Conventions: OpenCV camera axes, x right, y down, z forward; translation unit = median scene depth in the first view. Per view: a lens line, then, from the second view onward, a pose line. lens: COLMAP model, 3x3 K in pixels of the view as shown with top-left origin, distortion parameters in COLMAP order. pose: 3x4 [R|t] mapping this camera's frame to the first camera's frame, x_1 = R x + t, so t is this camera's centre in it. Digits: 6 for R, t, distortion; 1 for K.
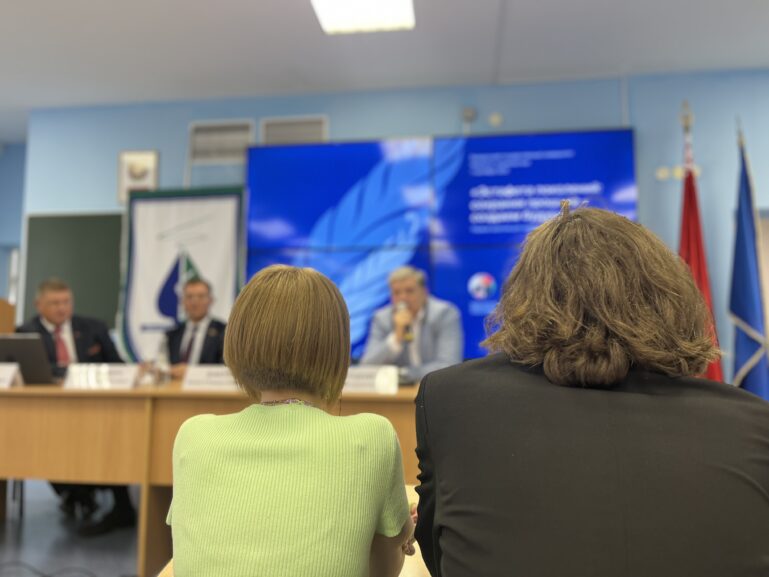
lens RADIAL K [[582.7, 0, 384.5], [0, 582.7, 288.5], [0, 0, 1]] dist [0.064123, -0.088495]
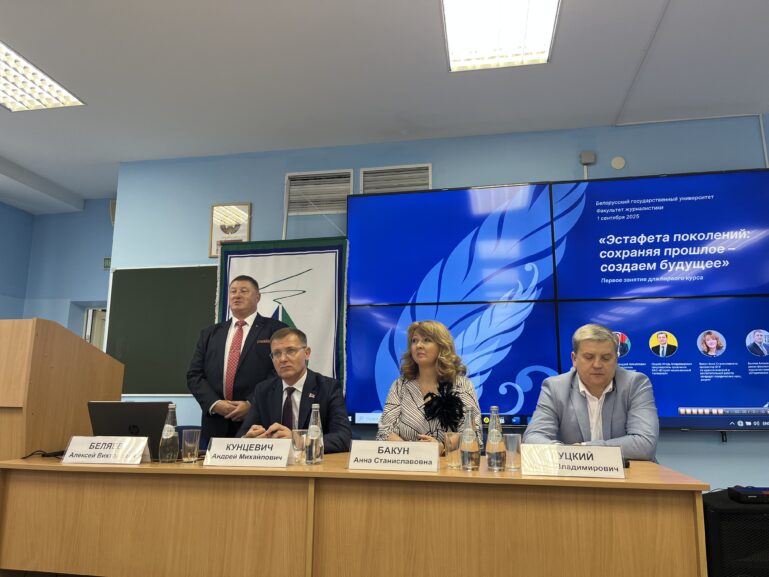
lens RADIAL K [[582.7, 0, 384.5], [0, 582.7, 288.5], [0, 0, 1]] dist [0.064123, -0.088495]
pose [[0.998872, -0.005394, -0.047183, -0.138780], [0.000675, 0.995041, -0.099460, 0.000355], [0.047486, 0.099316, 0.993922, 0.083843]]
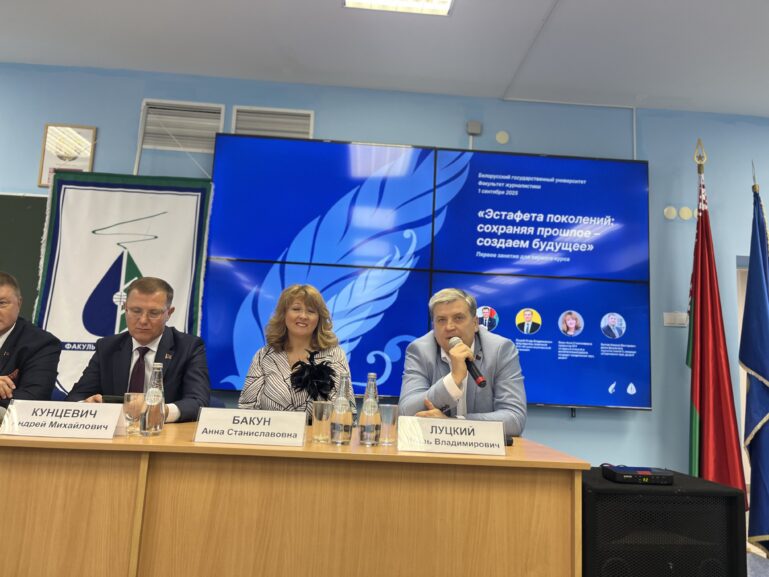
lens RADIAL K [[582.7, 0, 384.5], [0, 582.7, 288.5], [0, 0, 1]] dist [0.064123, -0.088495]
pose [[0.980248, 0.071743, 0.184298, -0.145925], [-0.062215, 0.996435, -0.056981, 0.010390], [-0.187729, 0.044389, 0.981217, 0.151897]]
